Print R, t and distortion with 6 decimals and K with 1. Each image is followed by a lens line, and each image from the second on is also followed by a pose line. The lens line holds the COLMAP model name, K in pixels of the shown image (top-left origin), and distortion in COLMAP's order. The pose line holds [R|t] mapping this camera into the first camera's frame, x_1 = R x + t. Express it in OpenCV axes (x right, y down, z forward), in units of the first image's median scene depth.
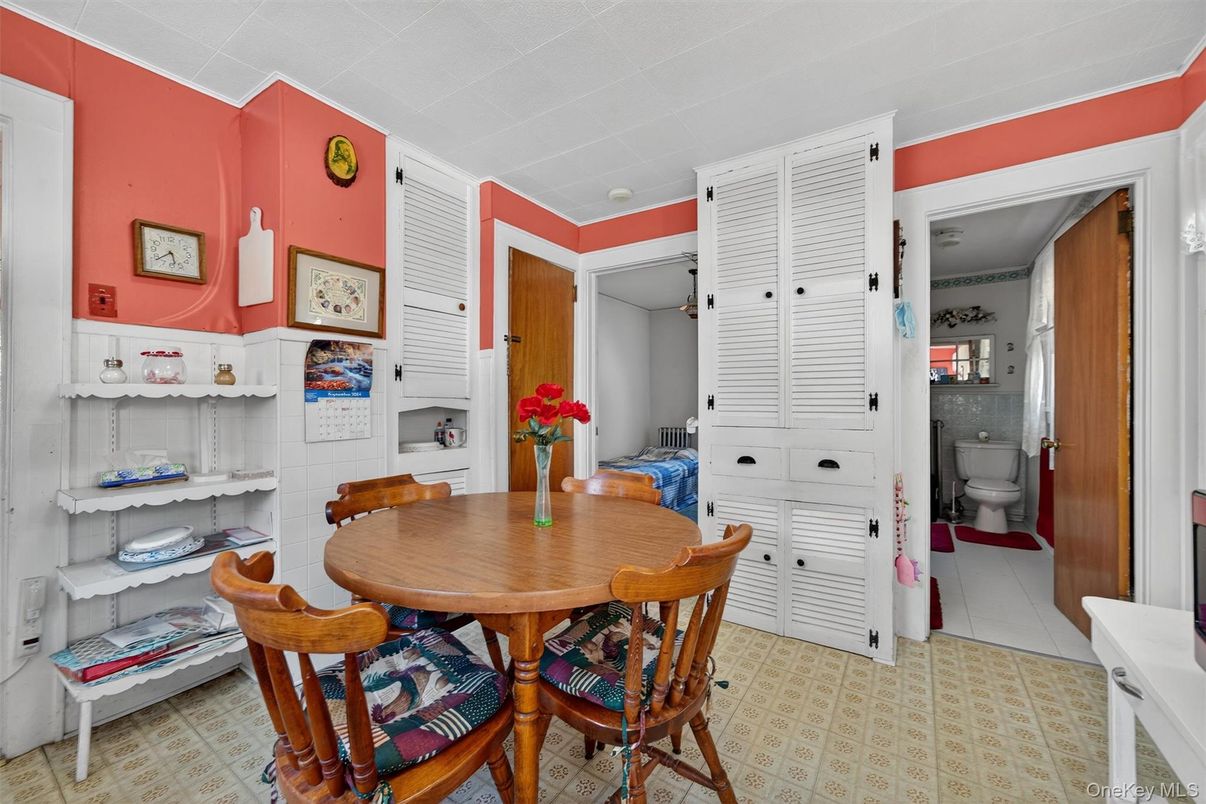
lens RADIAL K [[474.6, 0, 608.1], [0, 474.6, 396.3], [0, 0, 1]] dist [0.002080, 0.000342]
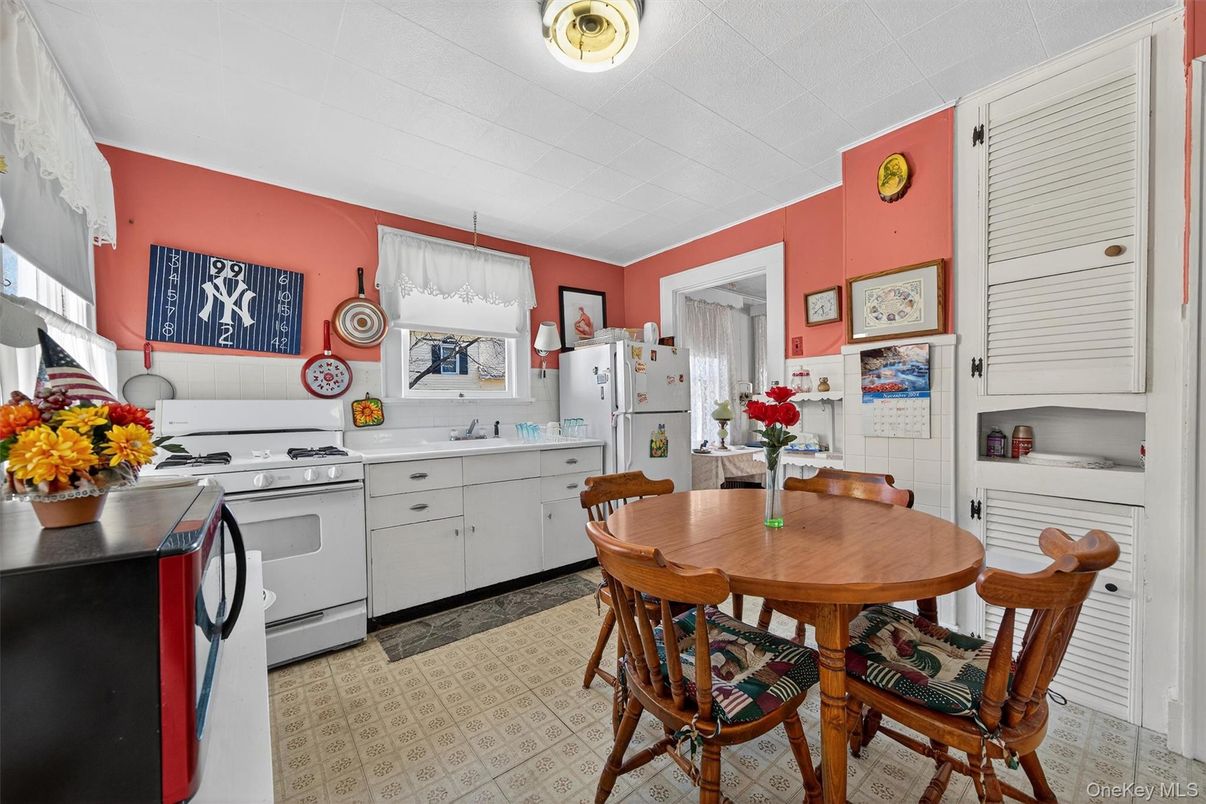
lens RADIAL K [[474.6, 0, 605.2], [0, 474.6, 410.2], [0, 0, 1]] dist [0.002080, 0.000342]
pose [[-0.314039, 0.012455, -0.949328, 0.674187], [0.027570, 0.999612, 0.003994, 0.006740], [0.949010, -0.024918, -0.314260, 0.712275]]
